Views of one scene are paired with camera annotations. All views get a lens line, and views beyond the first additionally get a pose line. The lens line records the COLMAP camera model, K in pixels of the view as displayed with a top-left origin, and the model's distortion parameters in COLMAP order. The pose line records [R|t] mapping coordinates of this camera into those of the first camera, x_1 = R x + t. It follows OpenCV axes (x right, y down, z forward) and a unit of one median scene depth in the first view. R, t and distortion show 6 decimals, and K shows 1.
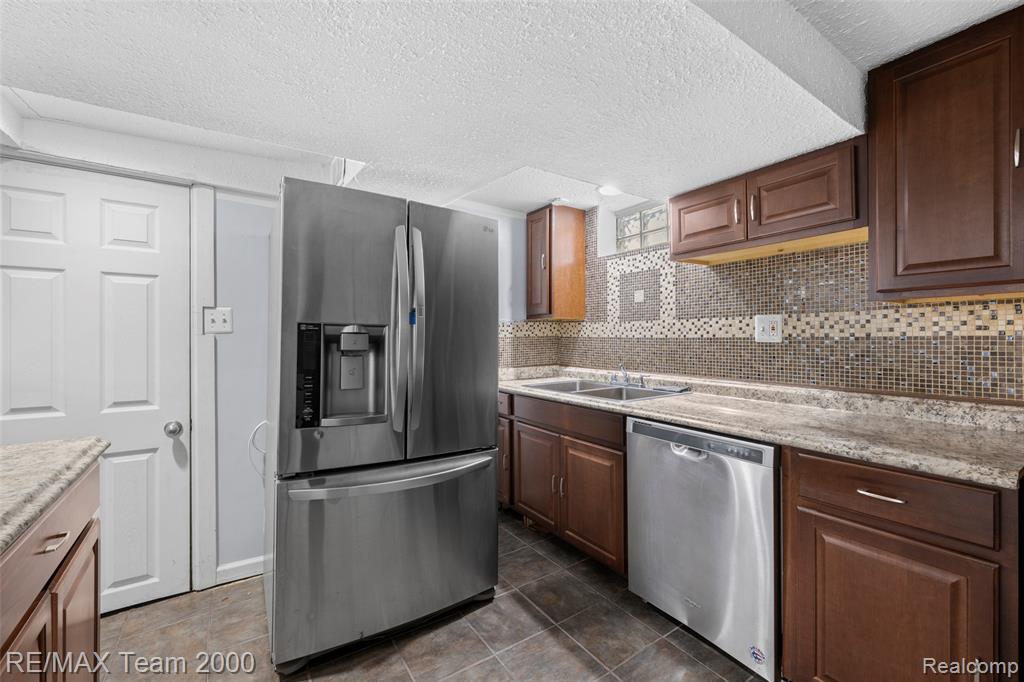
lens RADIAL K [[416.1, 0, 508.5], [0, 416.1, 338.4], [0, 0, 1]] dist [-0.001854, -0.000381]
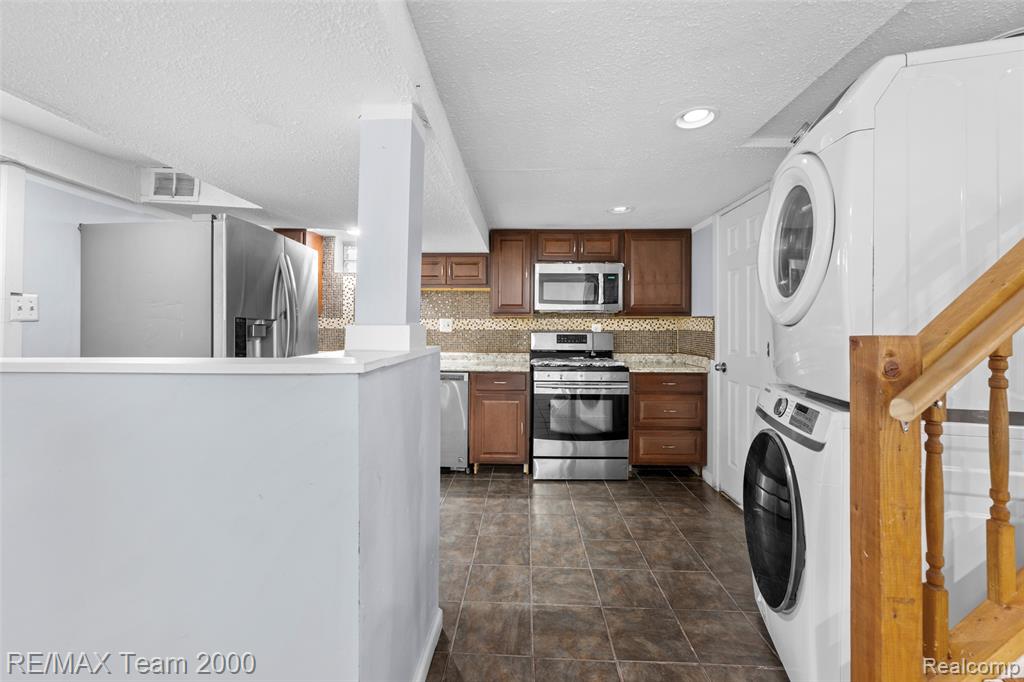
lens RADIAL K [[416.1, 0, 511.4], [0, 416.1, 334.1], [0, 0, 1]] dist [-0.001854, -0.000381]
pose [[0.586169, -0.001844, 0.810187, -1.047951], [-0.005606, 0.999964, 0.006332, 0.005981], [-0.810169, -0.008253, 0.586138, -0.581808]]
